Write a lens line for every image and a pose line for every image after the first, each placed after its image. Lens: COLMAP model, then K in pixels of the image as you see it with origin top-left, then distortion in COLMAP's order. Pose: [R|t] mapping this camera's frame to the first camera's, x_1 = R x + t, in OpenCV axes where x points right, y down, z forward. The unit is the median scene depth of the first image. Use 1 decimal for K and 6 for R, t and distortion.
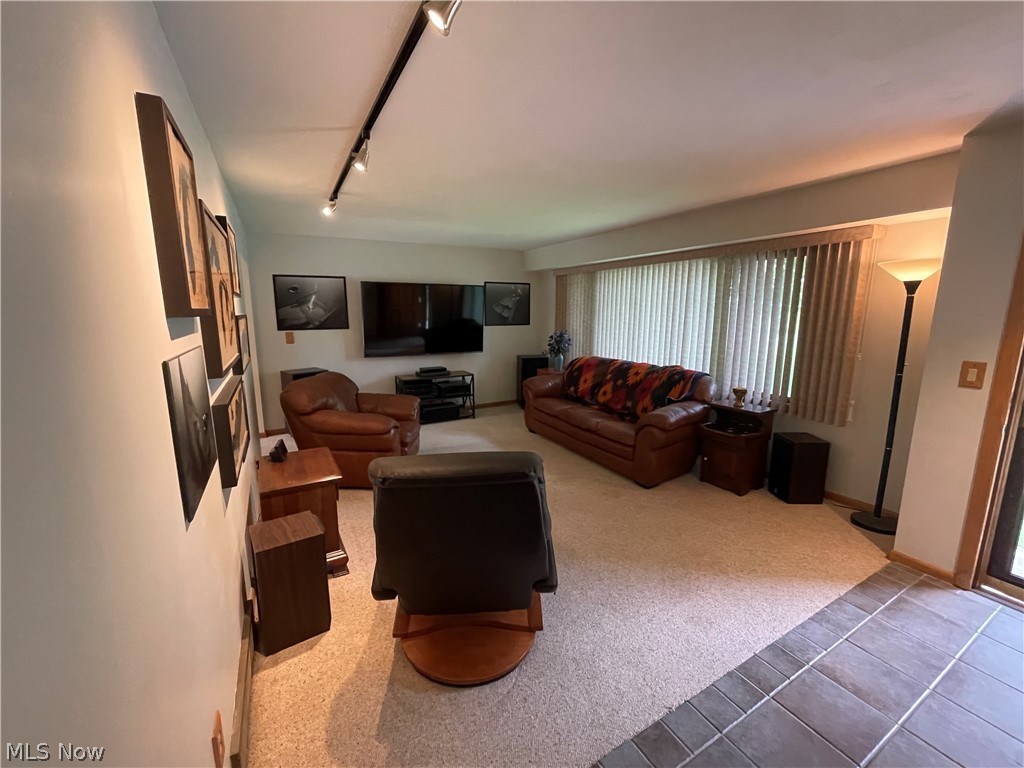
lens RADIAL K [[413.4, 0, 509.7], [0, 413.4, 380.4], [0, 0, 1]] dist [-0.010513, 0.000928]
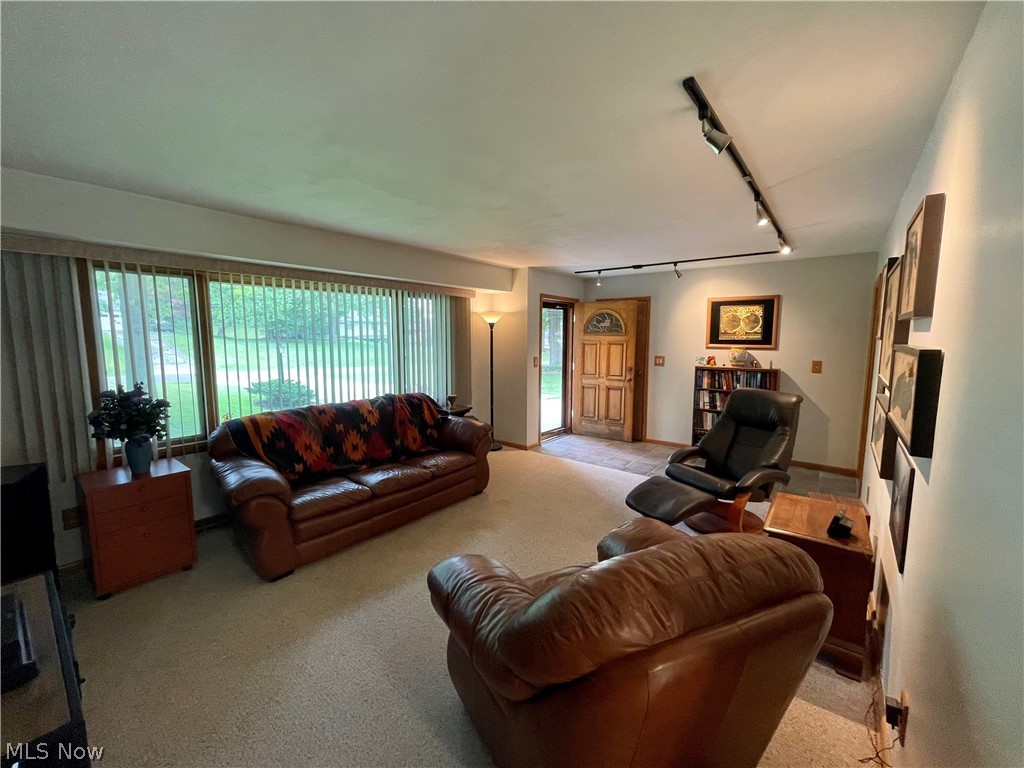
lens RADIAL K [[413.4, 0, 508.5], [0, 413.4, 384.0], [0, 0, 1]] dist [-0.010513, 0.000928]
pose [[-0.376901, -0.102872, 0.920523, -0.925794], [0.157516, 0.972219, 0.173143, -0.278885], [-0.912762, 0.210255, -0.350226, 1.643985]]
